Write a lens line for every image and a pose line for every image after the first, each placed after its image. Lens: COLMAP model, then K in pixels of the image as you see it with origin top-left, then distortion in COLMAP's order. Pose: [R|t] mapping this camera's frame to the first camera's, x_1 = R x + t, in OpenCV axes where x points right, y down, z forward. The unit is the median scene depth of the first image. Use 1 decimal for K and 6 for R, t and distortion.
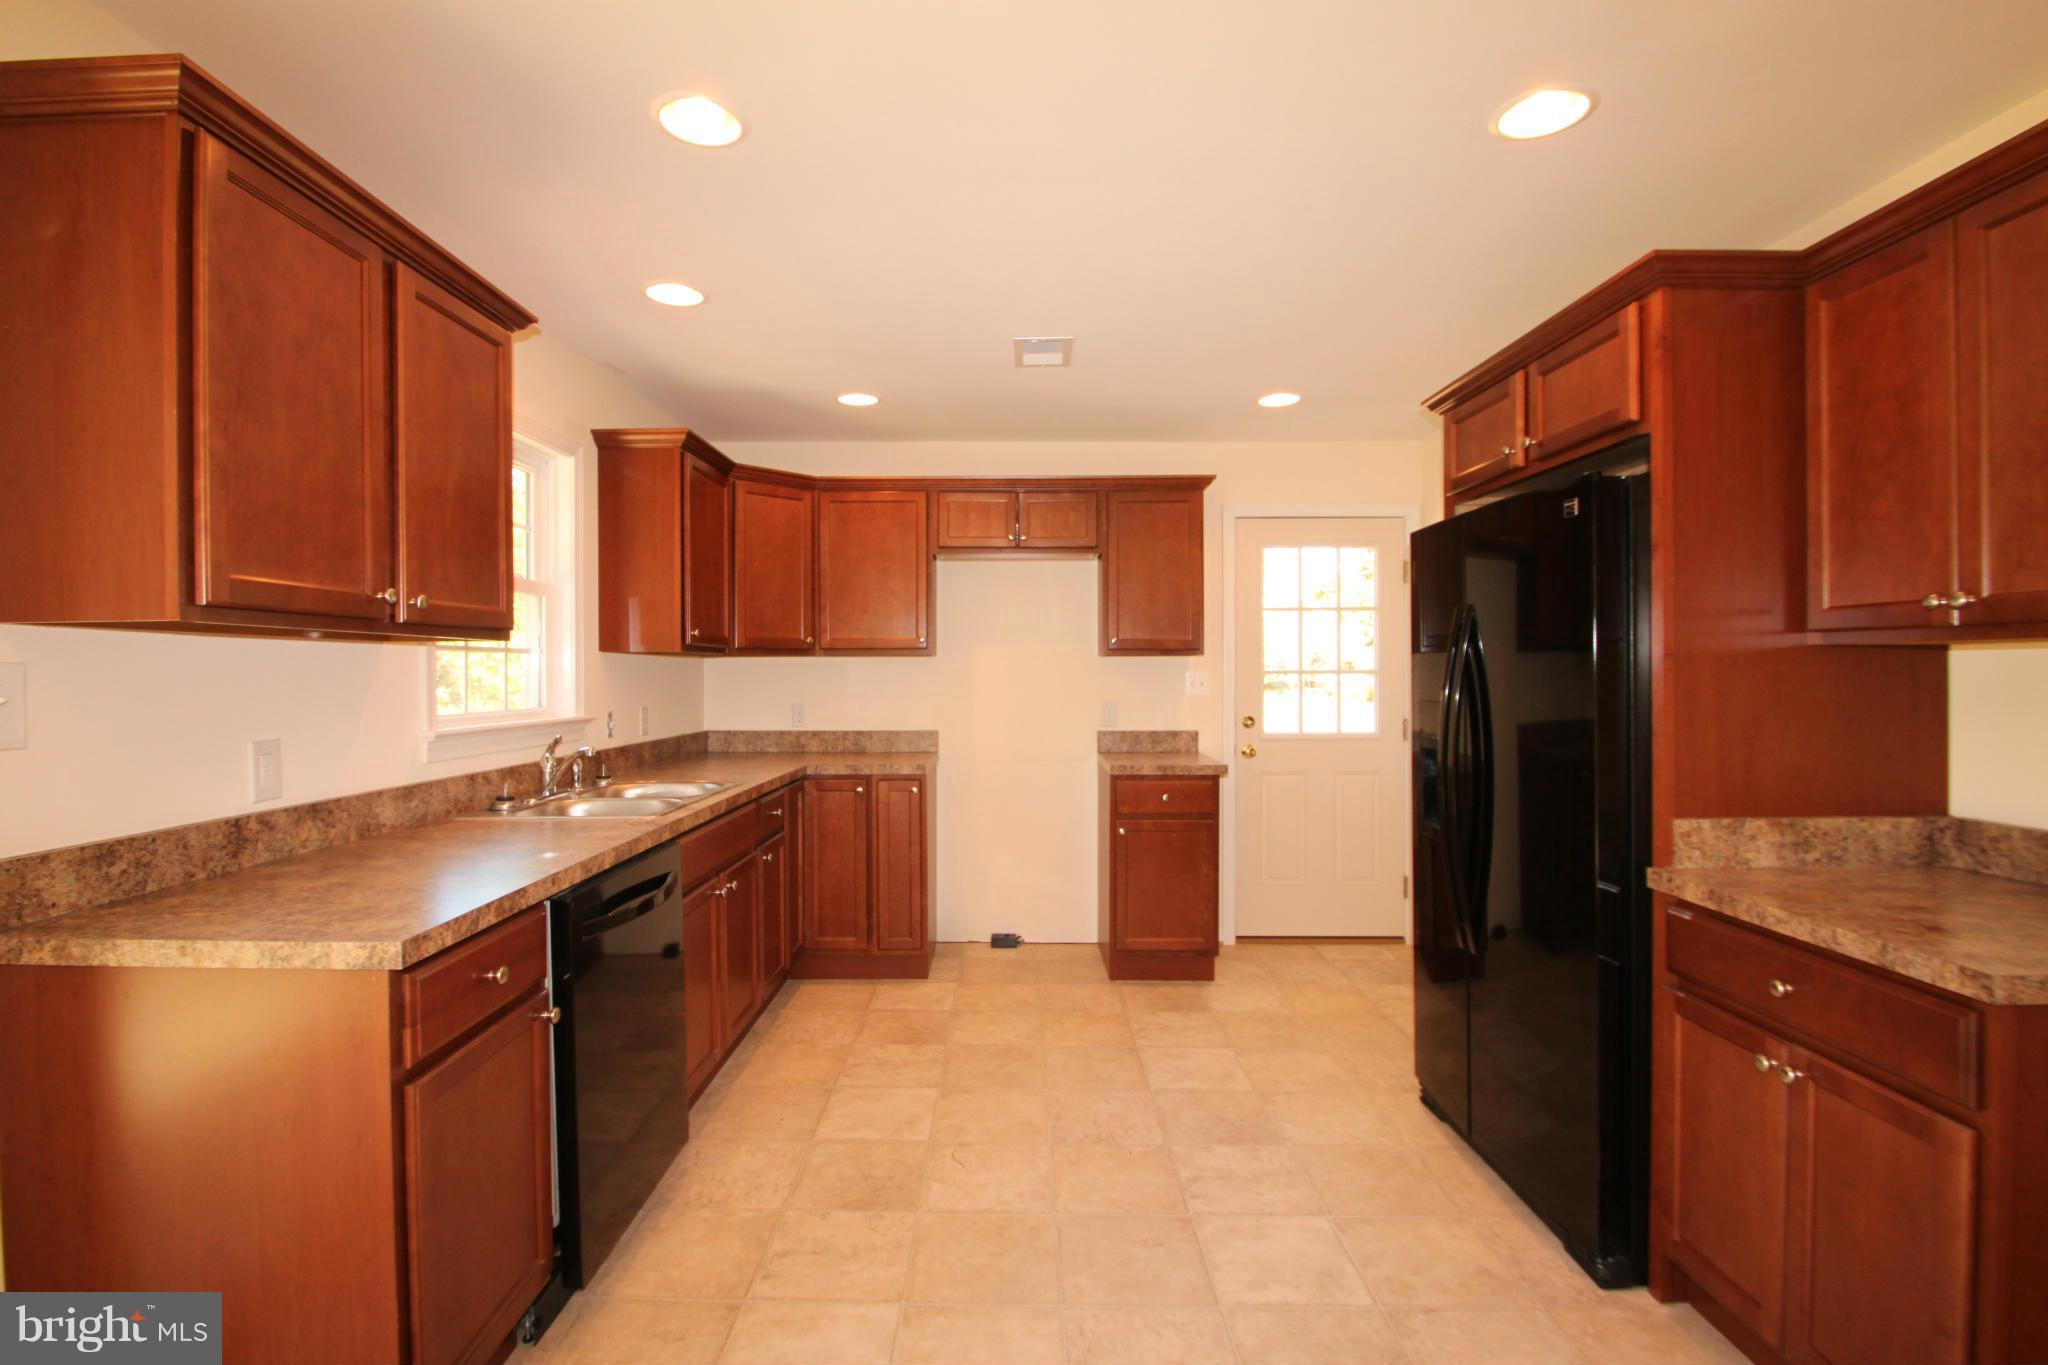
lens RADIAL K [[941.5, 0, 1005.1], [0, 941.5, 672.8], [0, 0, 1]] dist [0.010560, -0.018751]
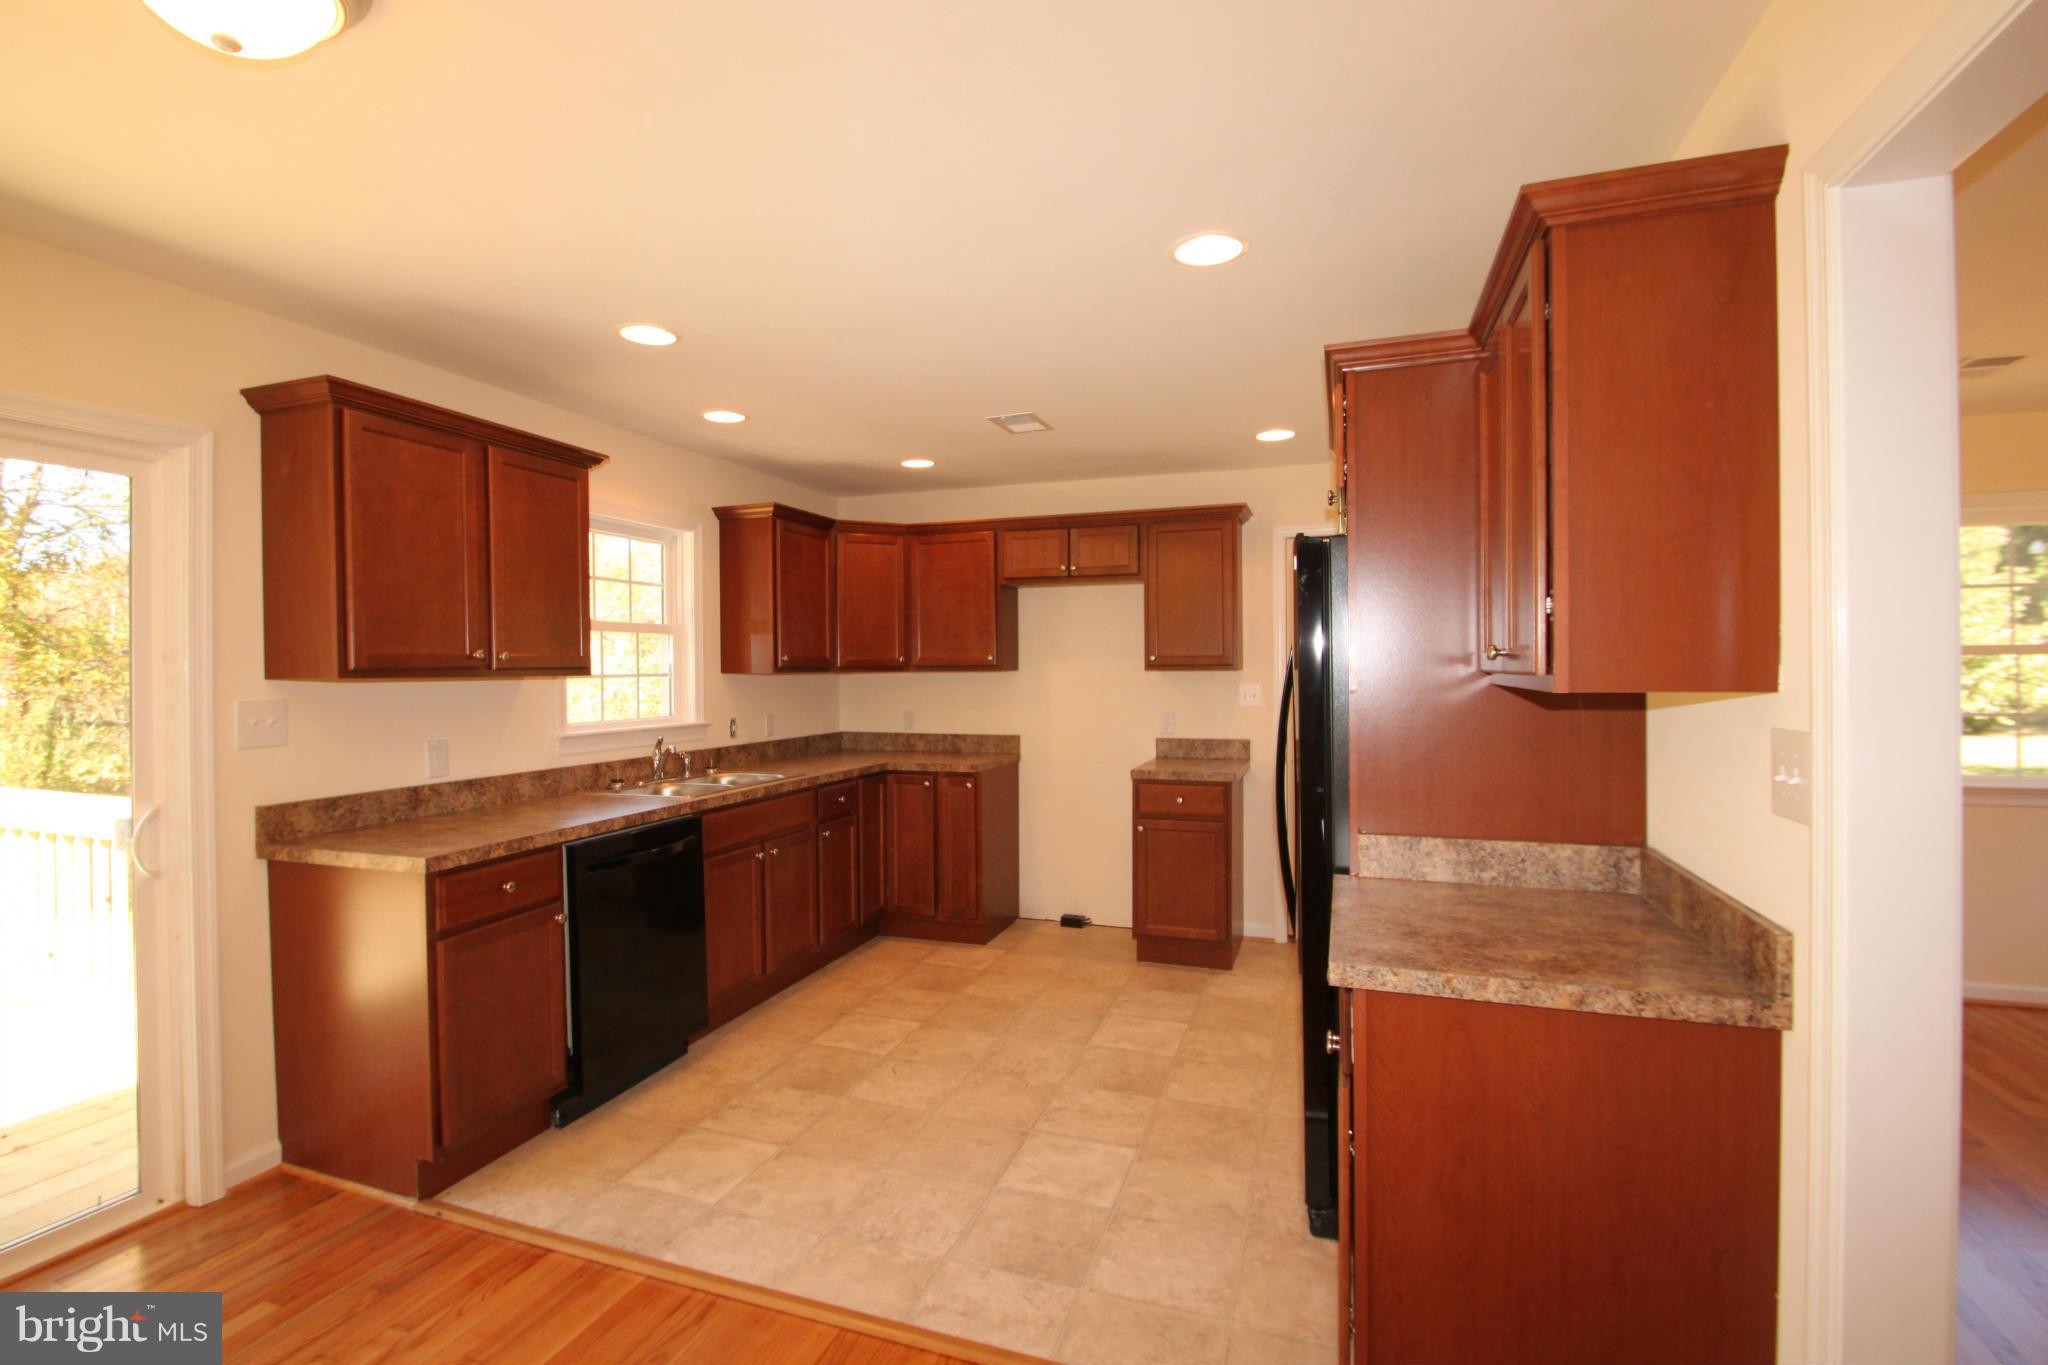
lens RADIAL K [[942.0, 0, 1003.2], [0, 942.0, 676.2], [0, 0, 1]] dist [0.010659, -0.016328]
pose [[0.945068, -0.001496, -0.326869, 0.401110], [0.004621, 0.999951, 0.008784, -0.029527], [0.326840, -0.009812, 0.945029, -0.136461]]
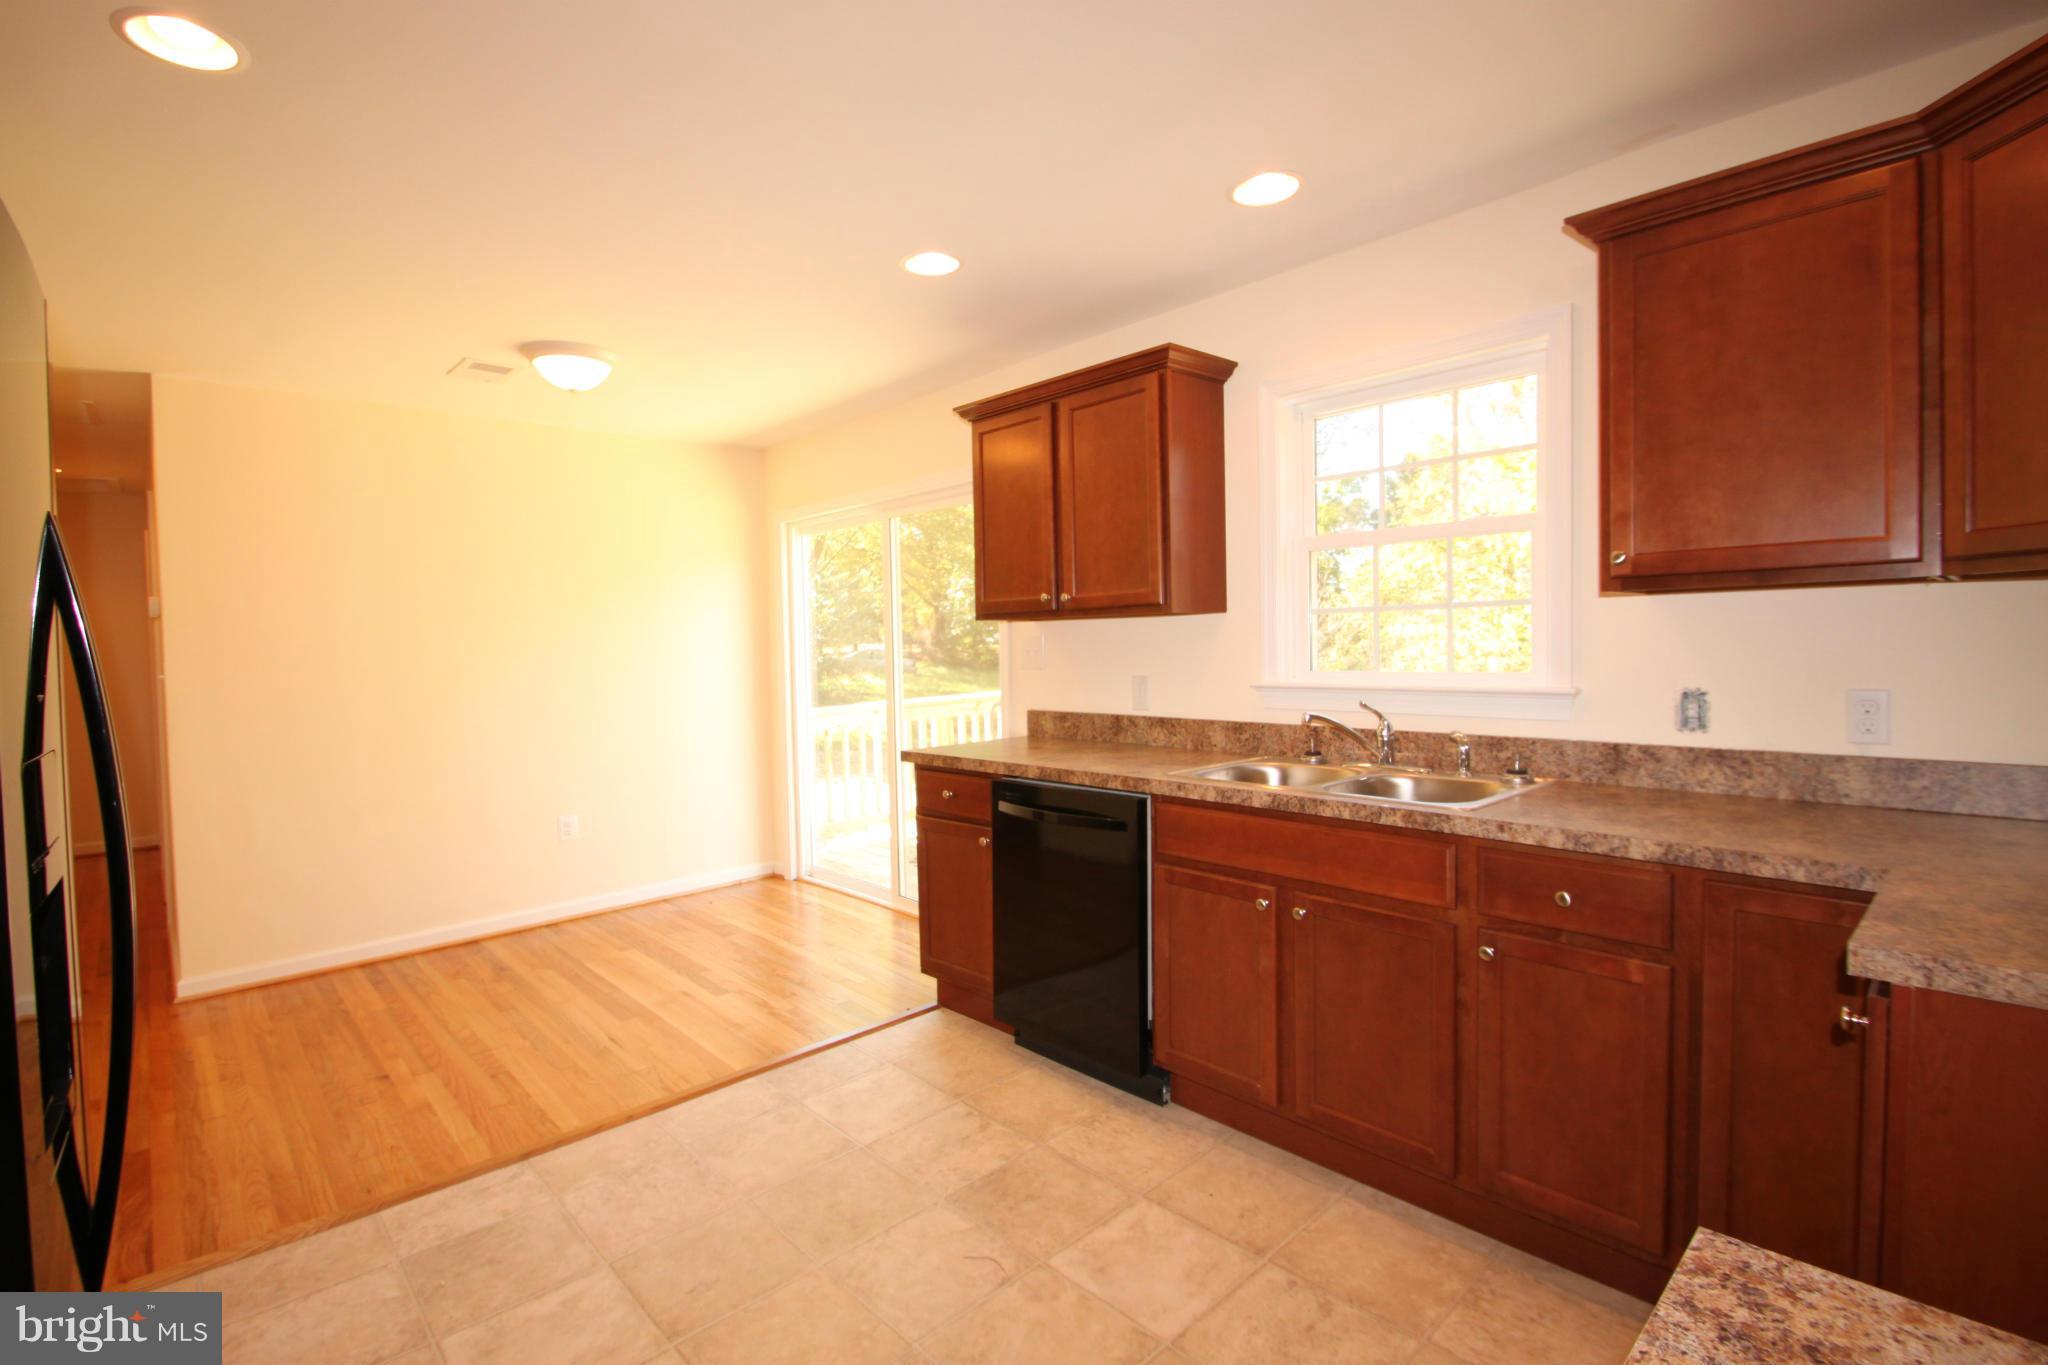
lens RADIAL K [[941.5, 0, 1005.1], [0, 941.5, 672.8], [0, 0, 1]] dist [0.010560, -0.018751]
pose [[-0.728404, 0.043937, -0.683737, 0.353521], [0.026047, 0.998996, 0.036447, -0.003287], [0.684652, 0.008739, -0.728818, 1.230976]]
